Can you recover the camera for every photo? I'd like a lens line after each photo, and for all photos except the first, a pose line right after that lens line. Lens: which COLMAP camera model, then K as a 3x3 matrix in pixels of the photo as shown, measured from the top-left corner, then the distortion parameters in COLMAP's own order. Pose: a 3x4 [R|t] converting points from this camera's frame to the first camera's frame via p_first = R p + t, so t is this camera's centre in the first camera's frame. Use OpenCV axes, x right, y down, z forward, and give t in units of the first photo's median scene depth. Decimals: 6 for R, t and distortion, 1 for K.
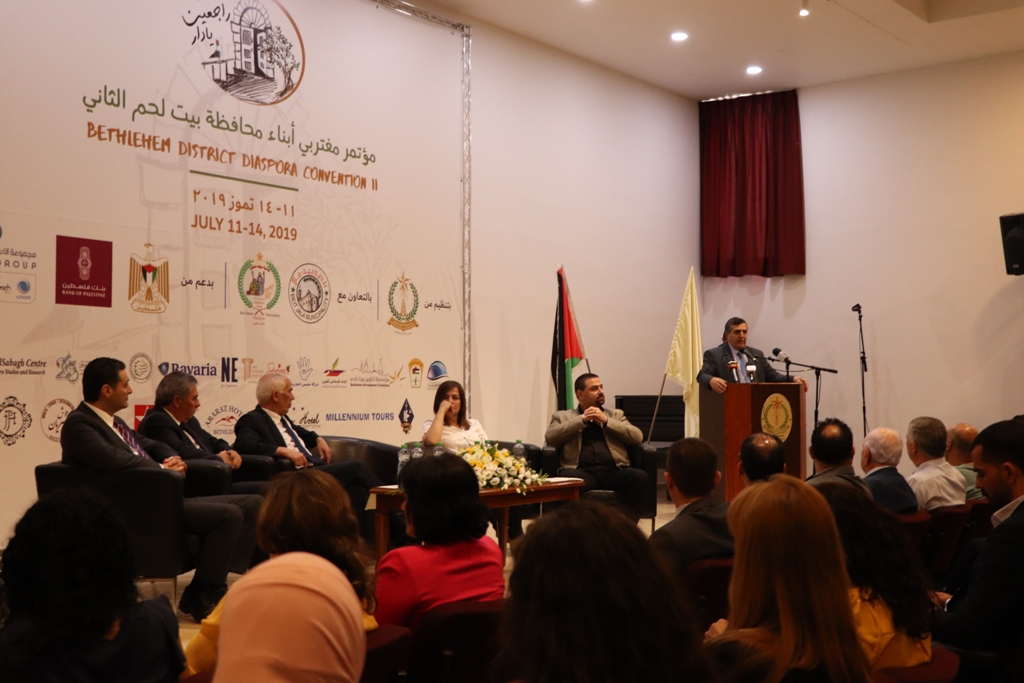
lens RADIAL K [[1389.9, 0, 510.6], [0, 1389.9, 333.1], [0, 0, 1]] dist [0.035247, 0.000000]
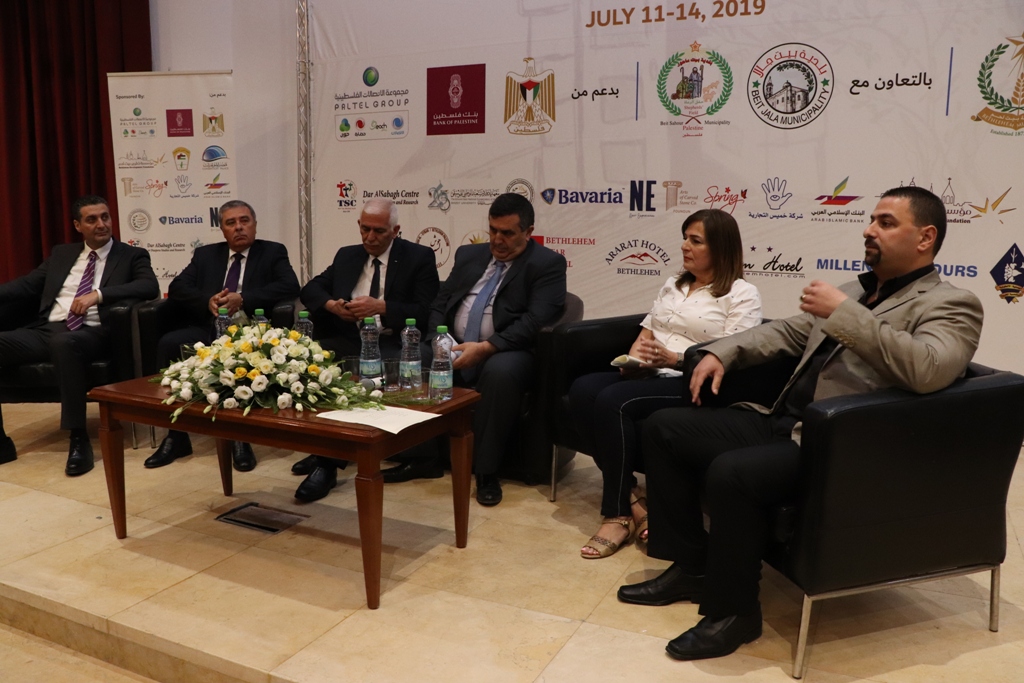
lens RADIAL K [[846.2, 0, 500.9], [0, 846.2, 366.5], [0, 0, 1]] dist [-0.185008, 0.142491]
pose [[0.145679, 0.175304, -0.973677, 0.268251], [0.036564, 0.982550, 0.182372, 0.031118], [0.988656, -0.062170, 0.136727, 0.815610]]
